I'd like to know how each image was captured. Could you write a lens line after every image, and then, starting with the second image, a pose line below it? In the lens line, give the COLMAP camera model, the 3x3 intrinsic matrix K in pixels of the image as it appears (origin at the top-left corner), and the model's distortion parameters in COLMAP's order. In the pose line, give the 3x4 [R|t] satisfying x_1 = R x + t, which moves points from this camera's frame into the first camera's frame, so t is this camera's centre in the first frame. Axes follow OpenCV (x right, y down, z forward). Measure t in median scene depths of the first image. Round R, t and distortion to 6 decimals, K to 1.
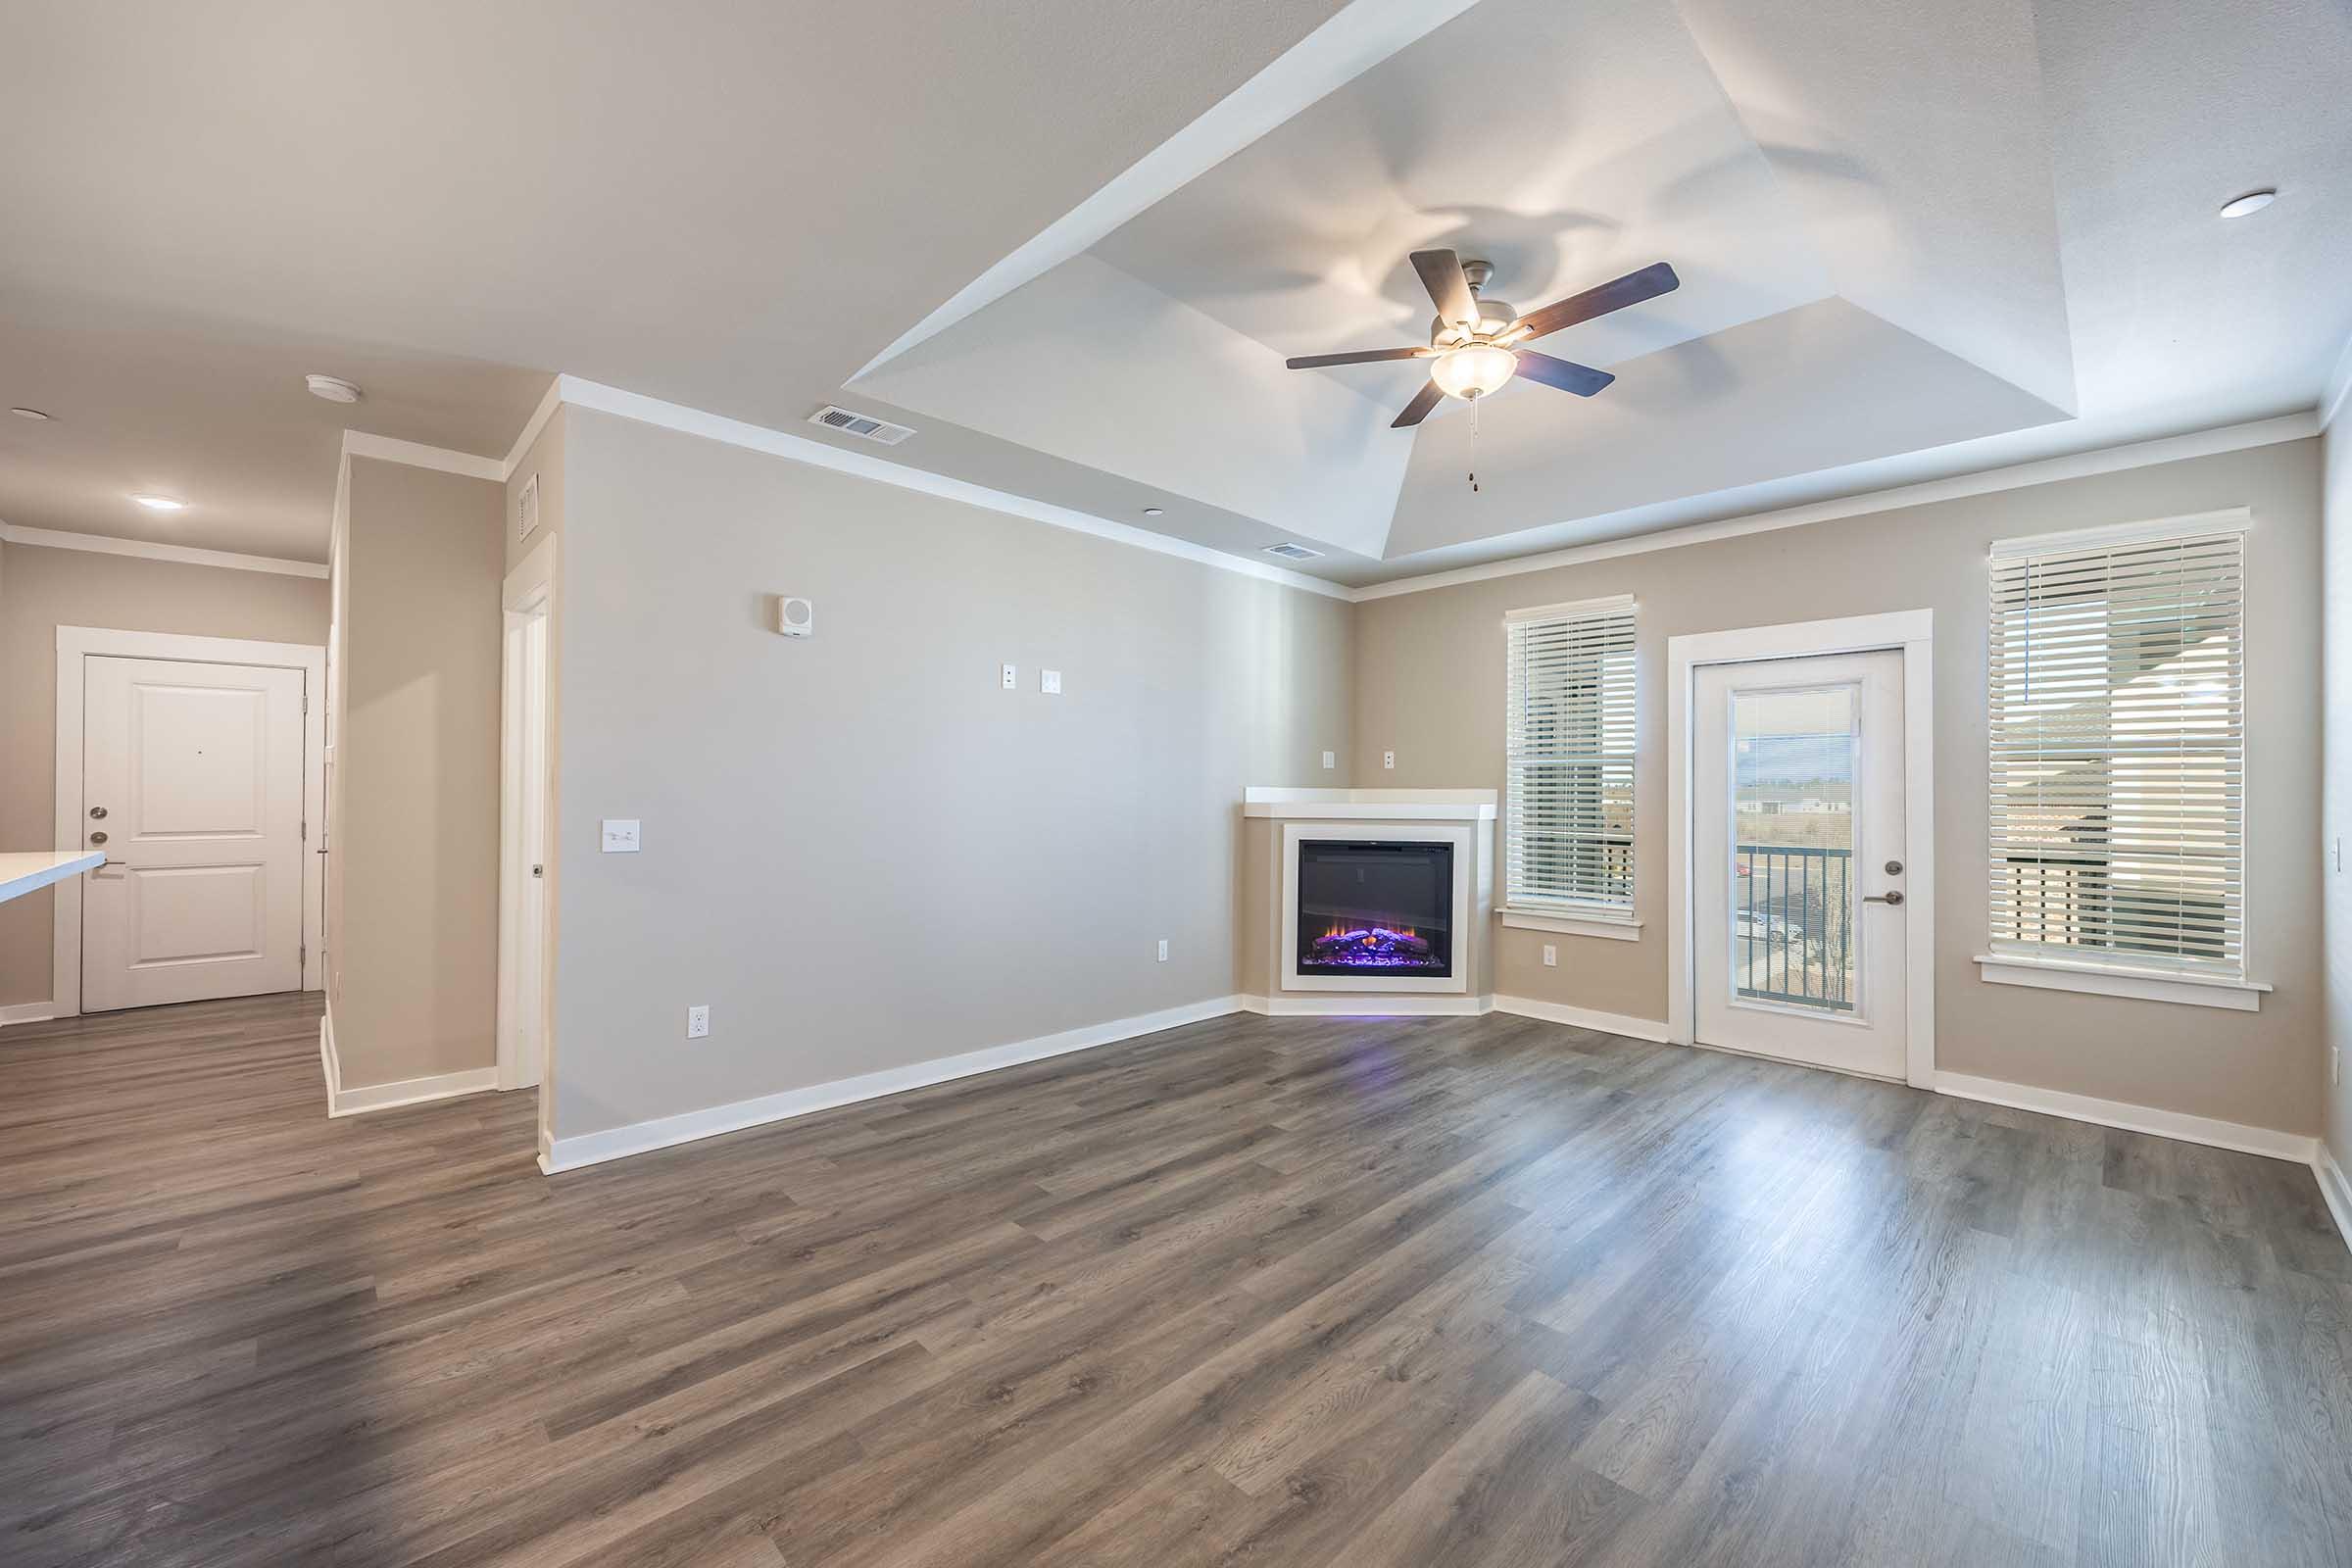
lens RADIAL K [[917.0, 0, 1171.3], [0, 917.0, 786.8], [0, 0, 1]] dist [-0.001002, -0.000326]
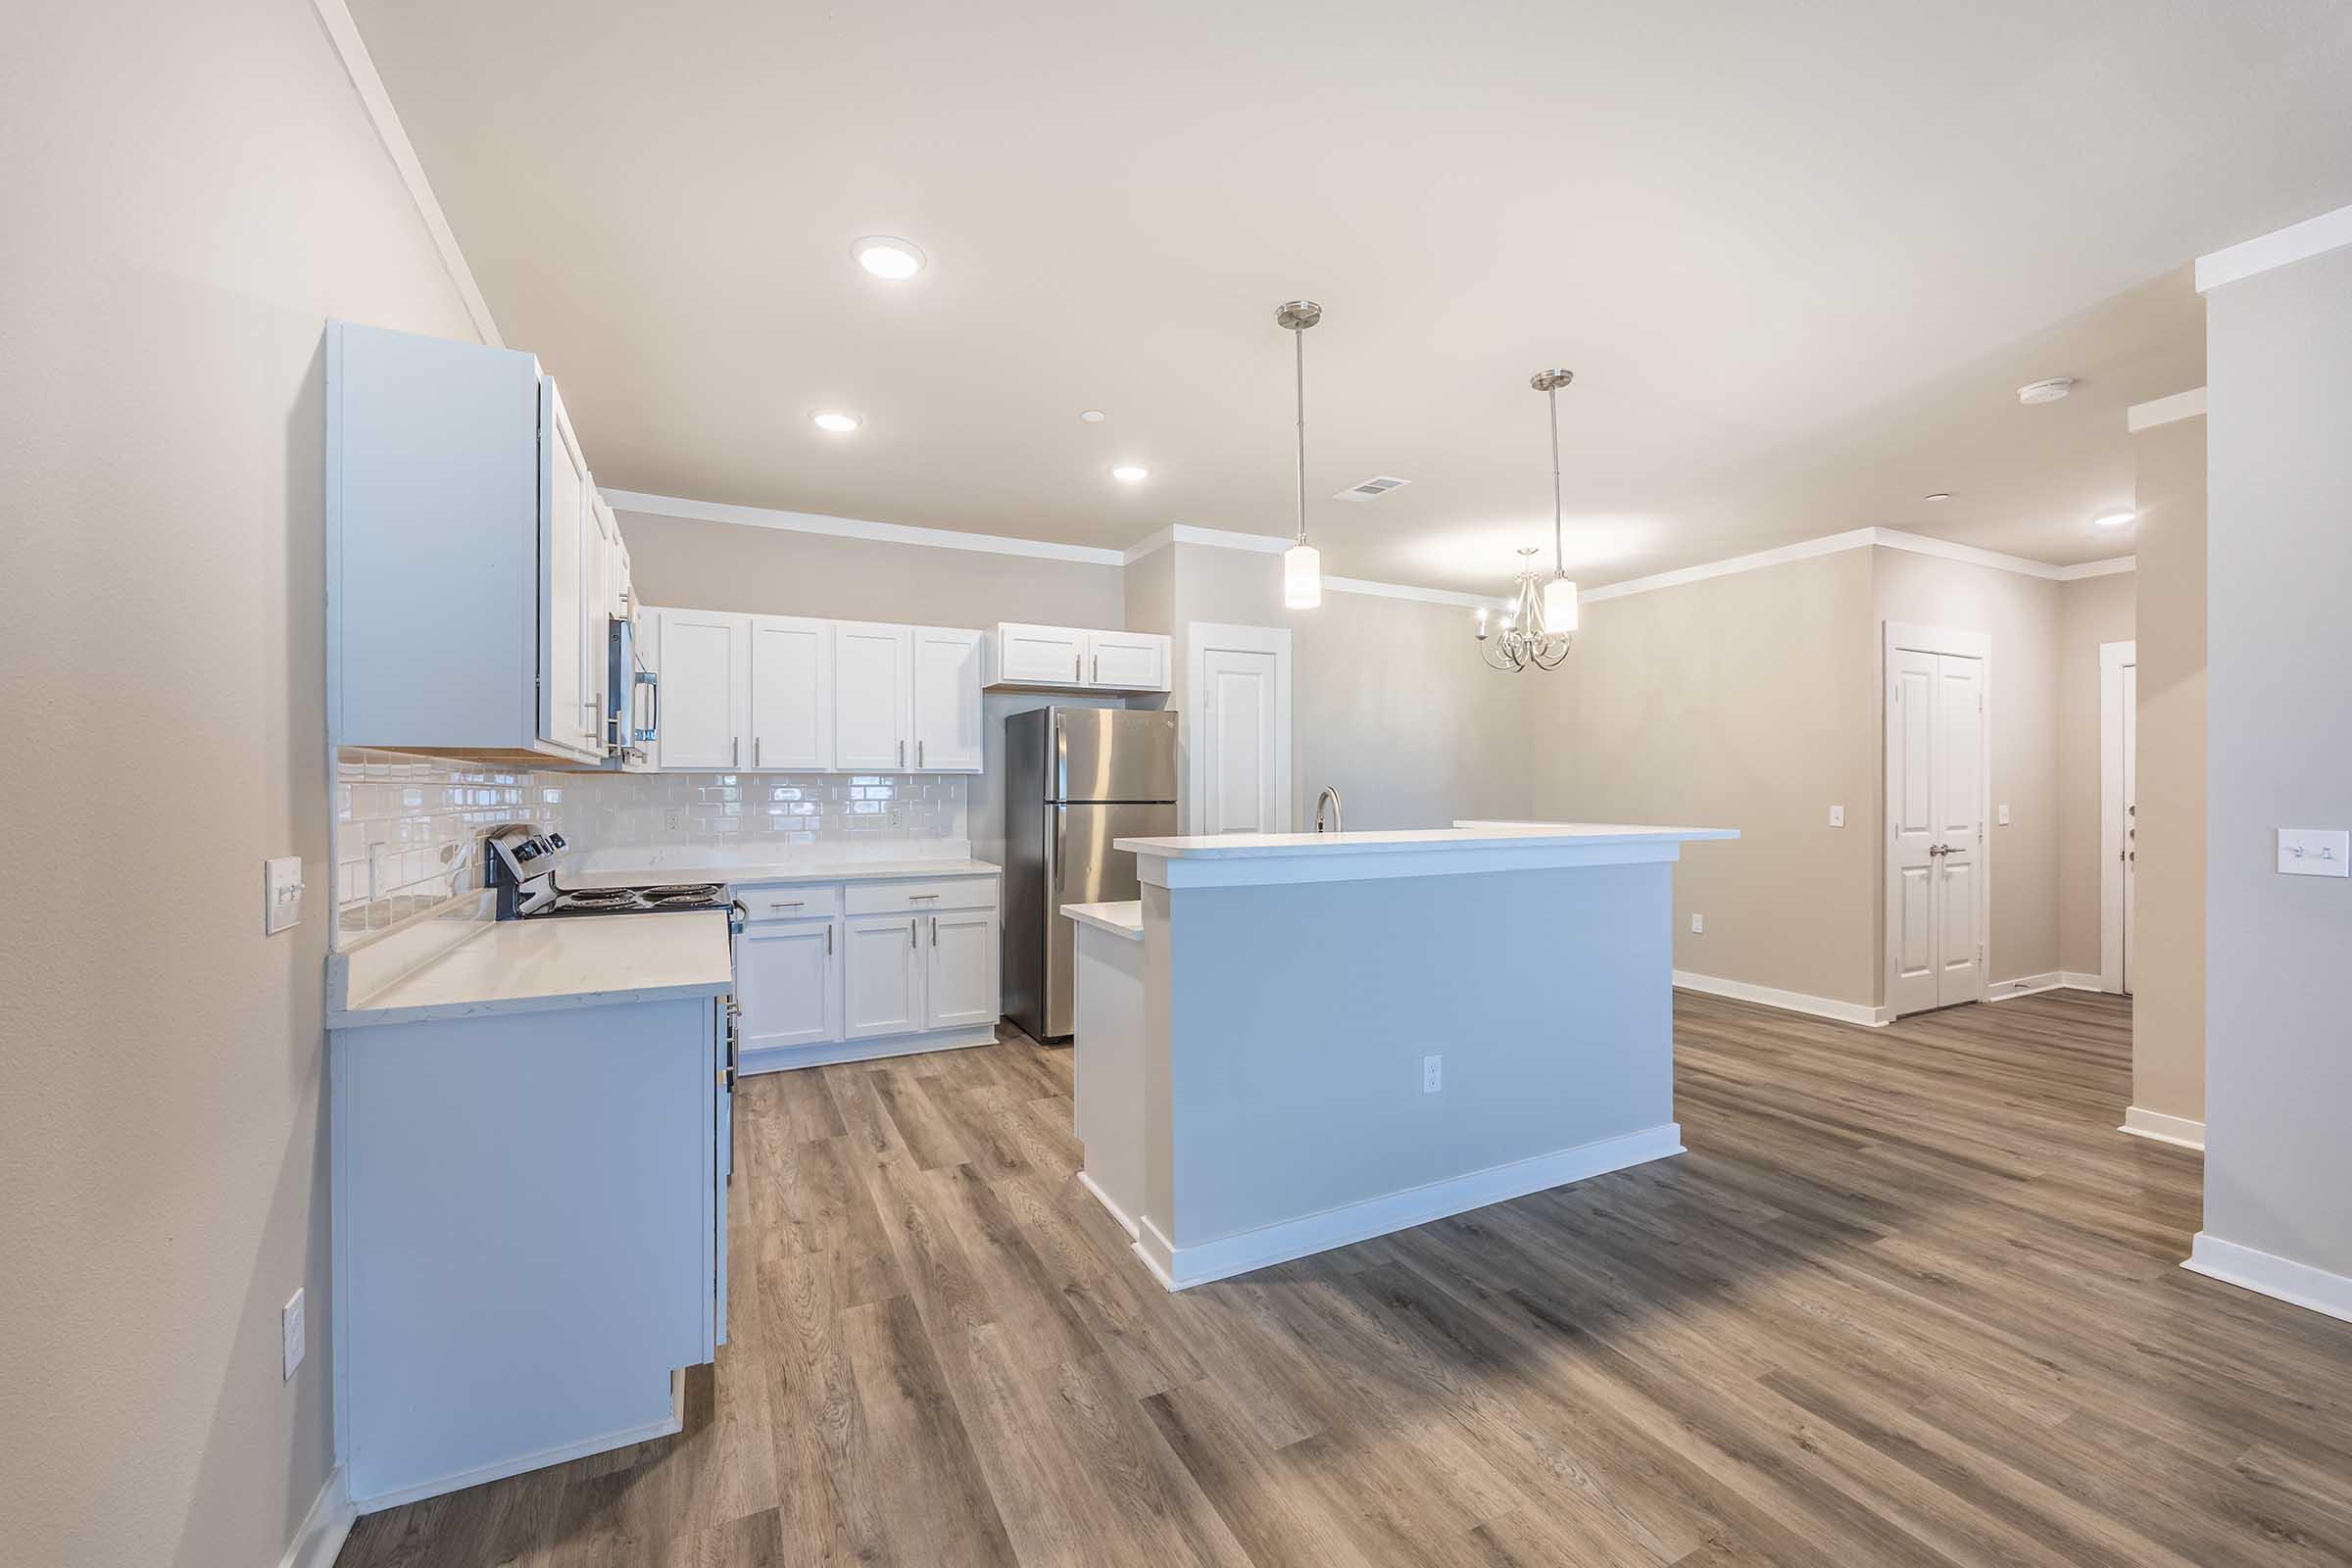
lens RADIAL K [[934.0, 0, 1176.0], [0, 934.0, 784.0], [0, 0, 1]] dist [-0.001028, -0.000224]
pose [[-0.293373, -0.007599, -0.955968, 0.291494], [0.002975, 0.999956, -0.008862, 0.004244], [0.955993, -0.005444, -0.293338, 0.323464]]
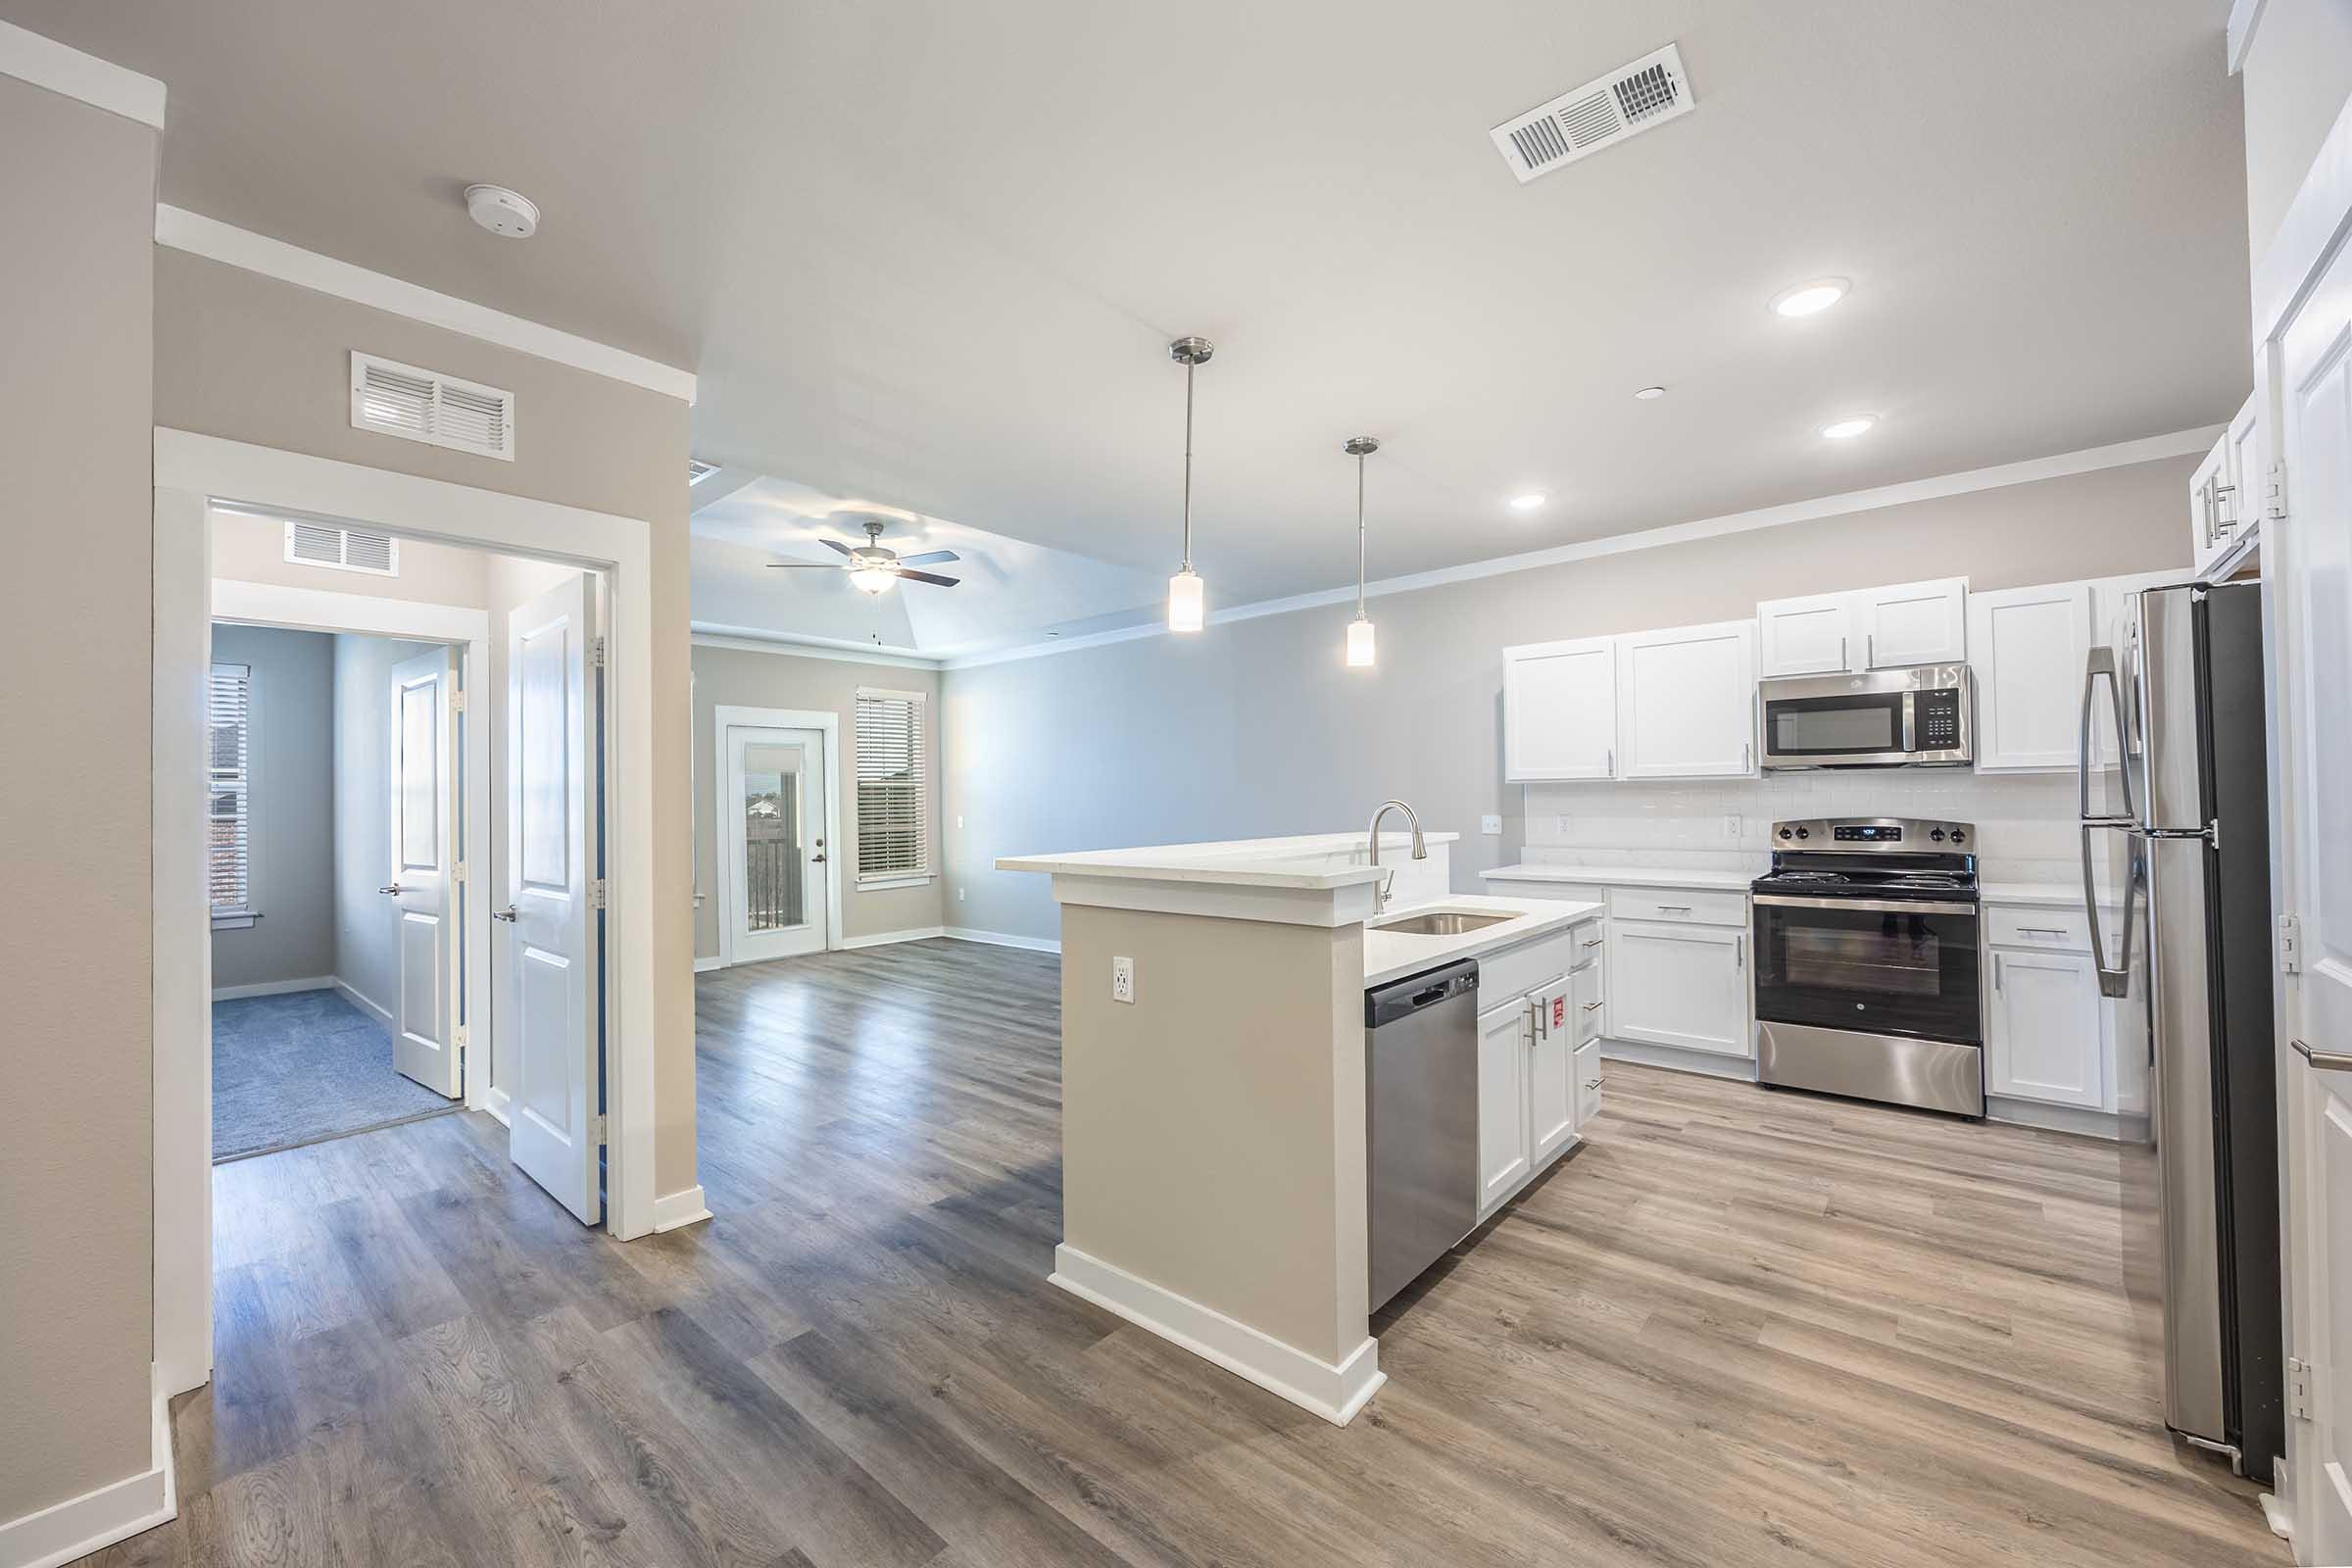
lens RADIAL K [[917.0, 0, 1171.3], [0, 917.0, 786.8], [0, 0, 1]] dist [-0.001002, -0.000326]
pose [[-0.095837, 0.008026, 0.995365, -1.358685], [0.011056, 0.999914, -0.006999, -0.008924], [-0.995336, 0.010334, -0.095917, 0.494497]]
